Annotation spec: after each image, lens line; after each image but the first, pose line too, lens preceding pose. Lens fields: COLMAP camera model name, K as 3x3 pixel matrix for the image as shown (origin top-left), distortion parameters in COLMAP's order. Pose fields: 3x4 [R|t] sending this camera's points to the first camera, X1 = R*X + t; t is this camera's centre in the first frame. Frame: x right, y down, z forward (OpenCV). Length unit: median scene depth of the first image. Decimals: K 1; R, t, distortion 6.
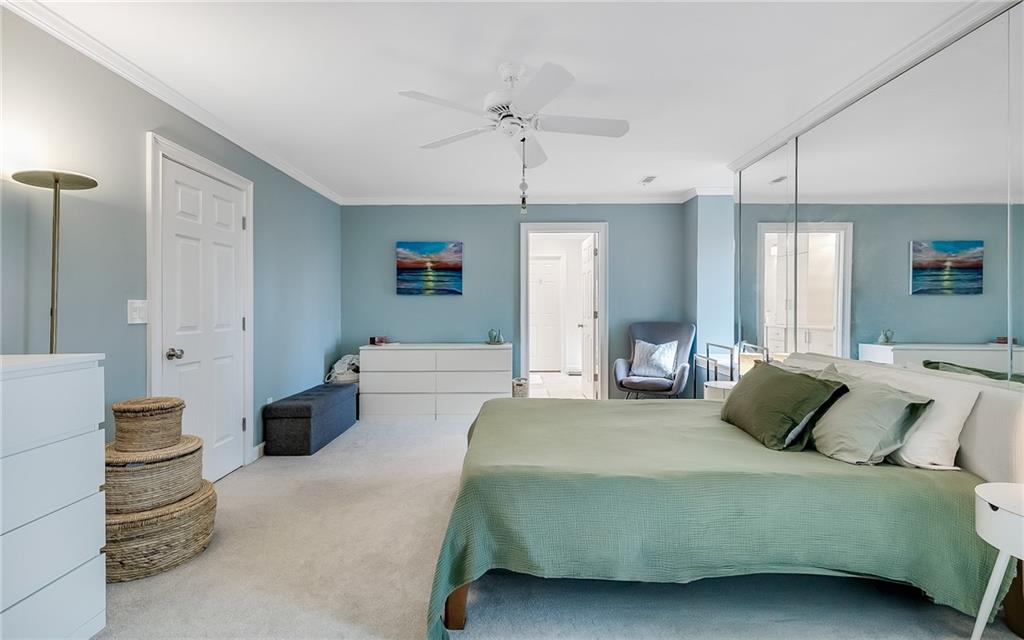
lens RADIAL K [[460.7, 0, 511.3], [0, 460.7, 310.2], [0, 0, 1]] dist [0.002855, -0.000436]
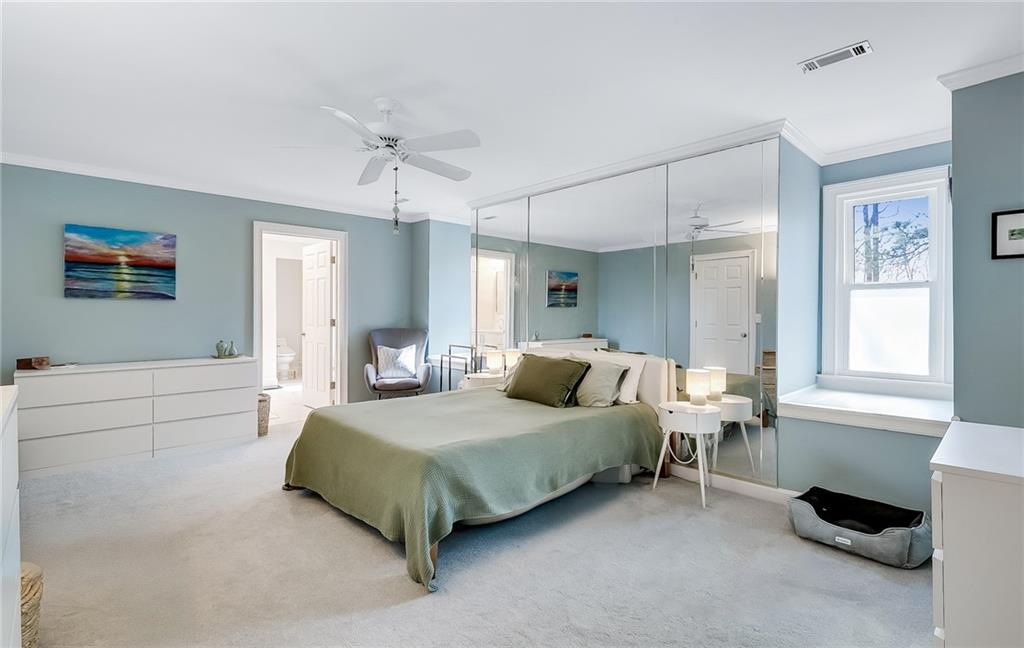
lens RADIAL K [[482.2, 0, 511.6], [0, 482.2, 323.4], [0, 0, 1]] dist [-0.000177, -0.000369]
pose [[0.718743, -0.011191, 0.695186, -0.281452], [0.001091, 0.999887, 0.014968, -0.004073], [-0.695275, -0.009999, 0.718674, -0.022681]]
